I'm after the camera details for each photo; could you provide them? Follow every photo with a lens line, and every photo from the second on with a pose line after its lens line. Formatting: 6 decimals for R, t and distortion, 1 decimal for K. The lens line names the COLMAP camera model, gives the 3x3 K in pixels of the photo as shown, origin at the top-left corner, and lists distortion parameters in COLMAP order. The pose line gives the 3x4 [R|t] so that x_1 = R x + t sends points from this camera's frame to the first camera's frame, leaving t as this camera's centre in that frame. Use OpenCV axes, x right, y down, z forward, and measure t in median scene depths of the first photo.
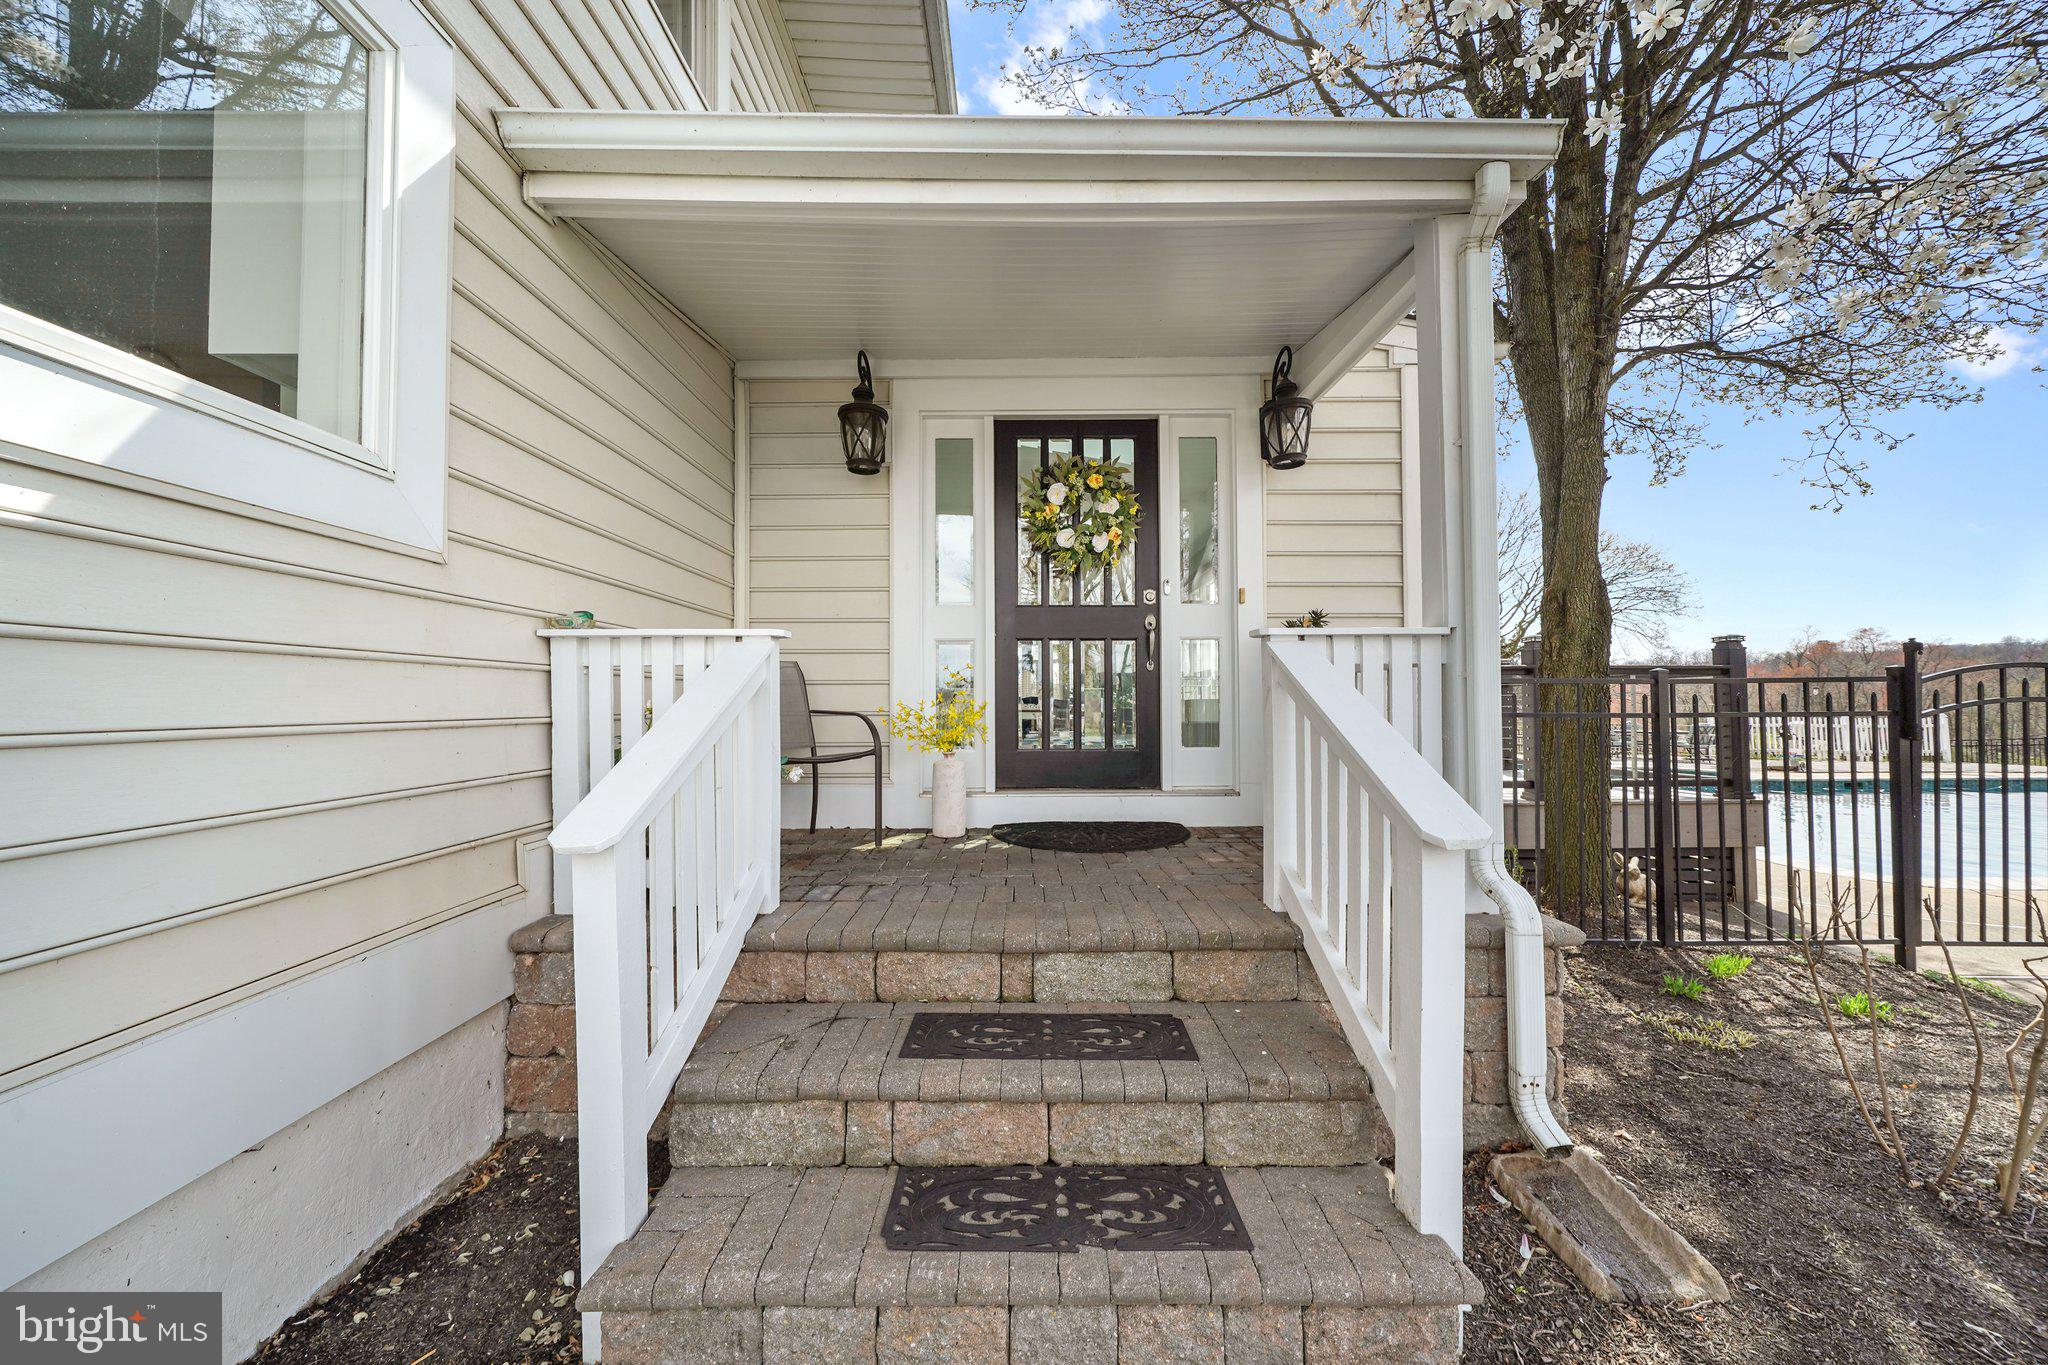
lens RADIAL K [[716.4, 0, 1033.0], [0, 716.4, 695.6], [0, 0, 1]] dist [-0.002135, -0.000205]
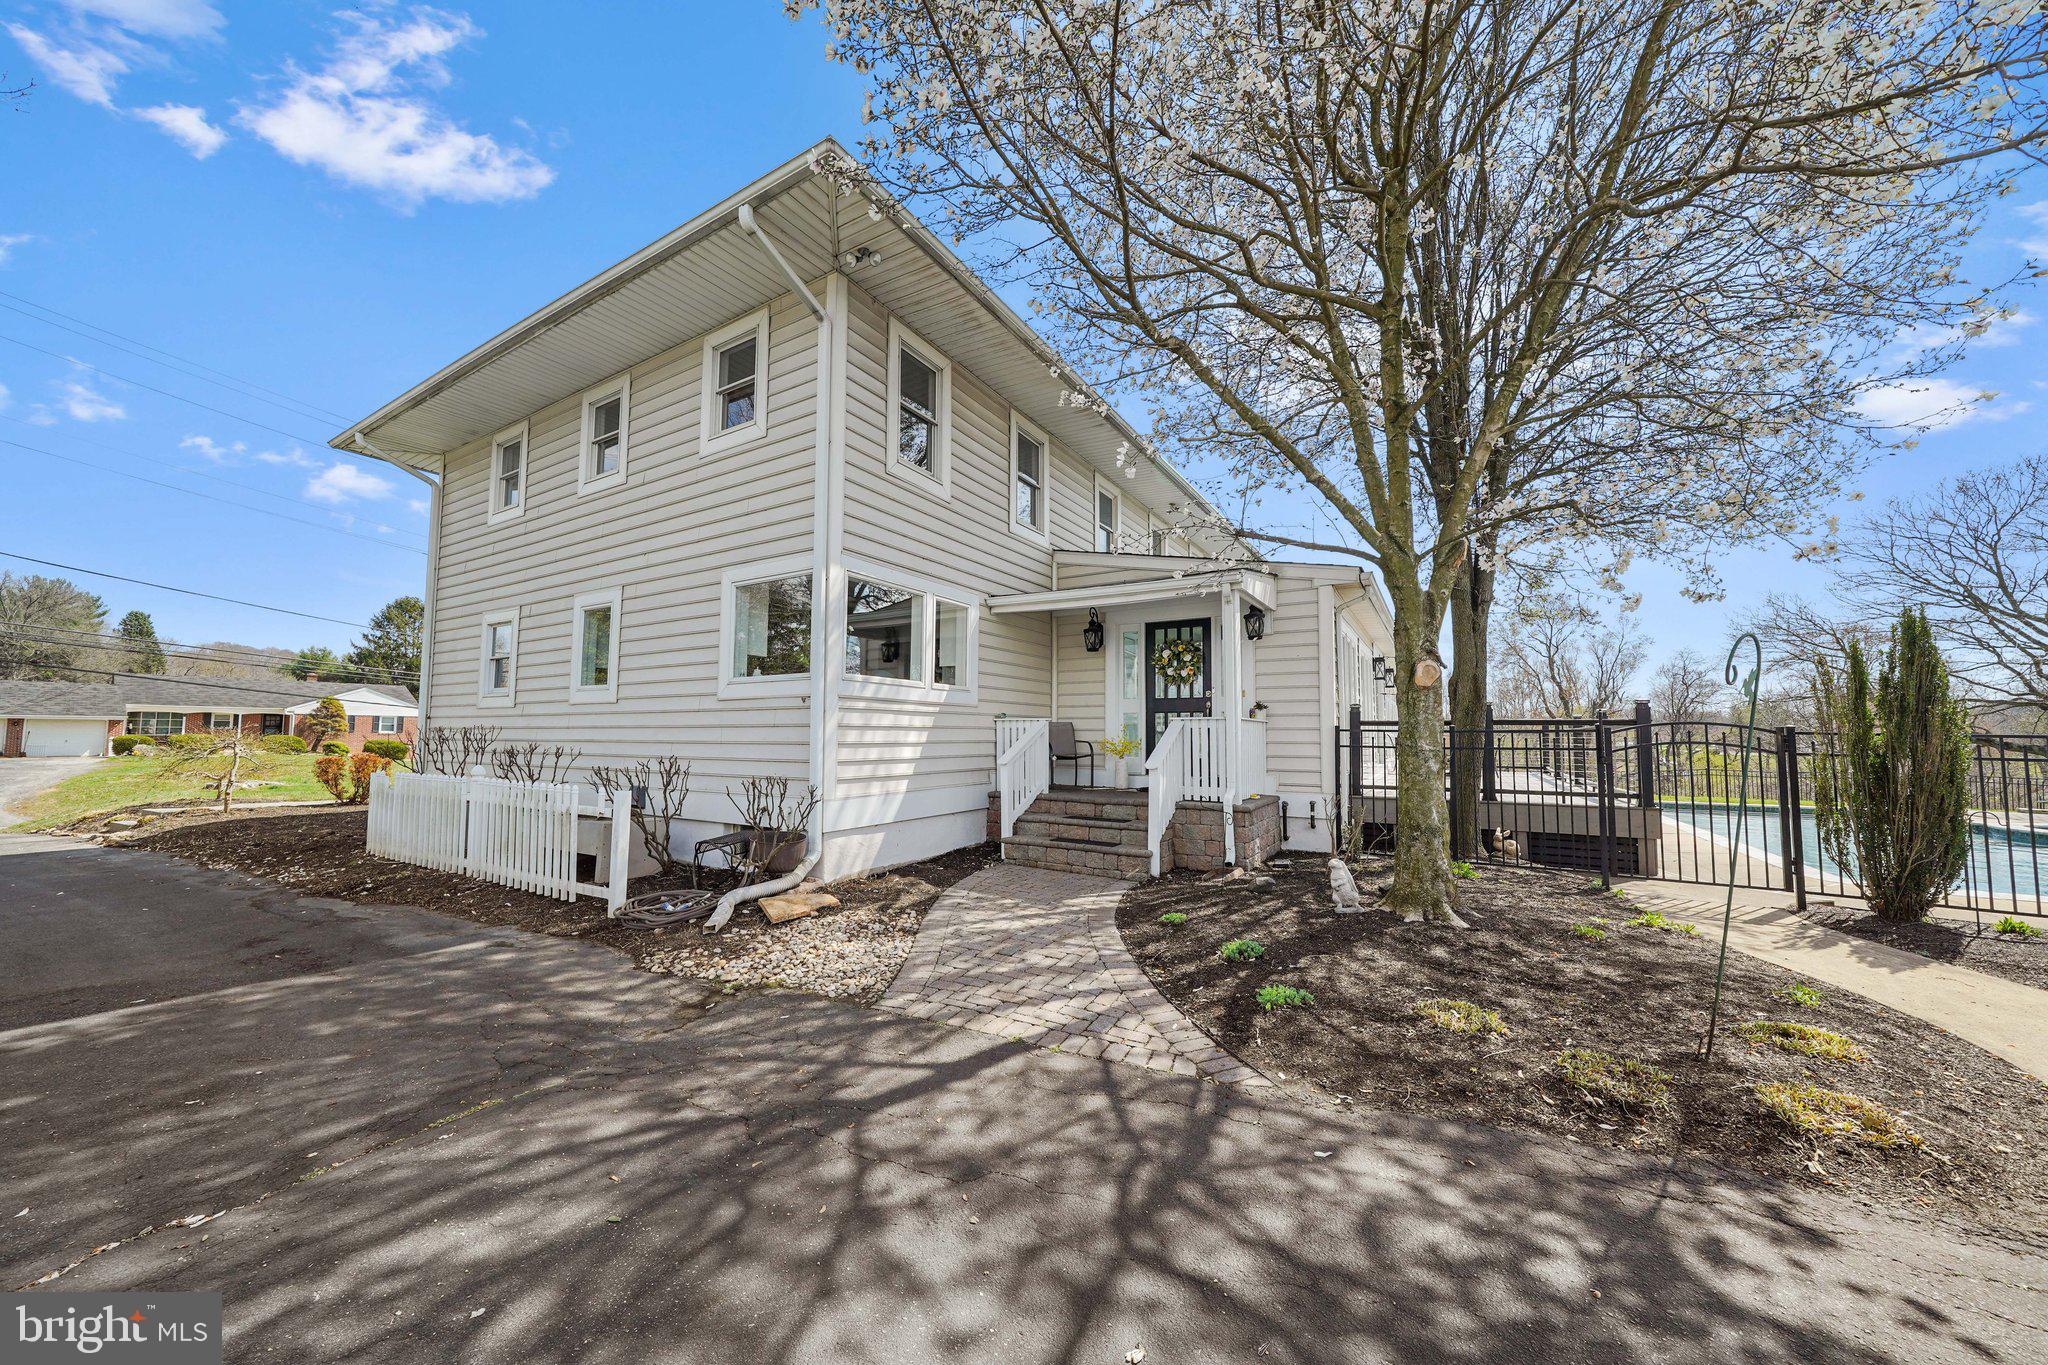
lens RADIAL K [[716.4, 0, 1019.6], [0, 716.4, 689.0], [0, 0, 1]] dist [-0.002135, -0.000205]
pose [[0.849311, -0.026778, -0.527213, 0.880580], [-0.002371, 0.998509, -0.054535, -0.024165], [0.527888, 0.047567, 0.847981, -1.325789]]
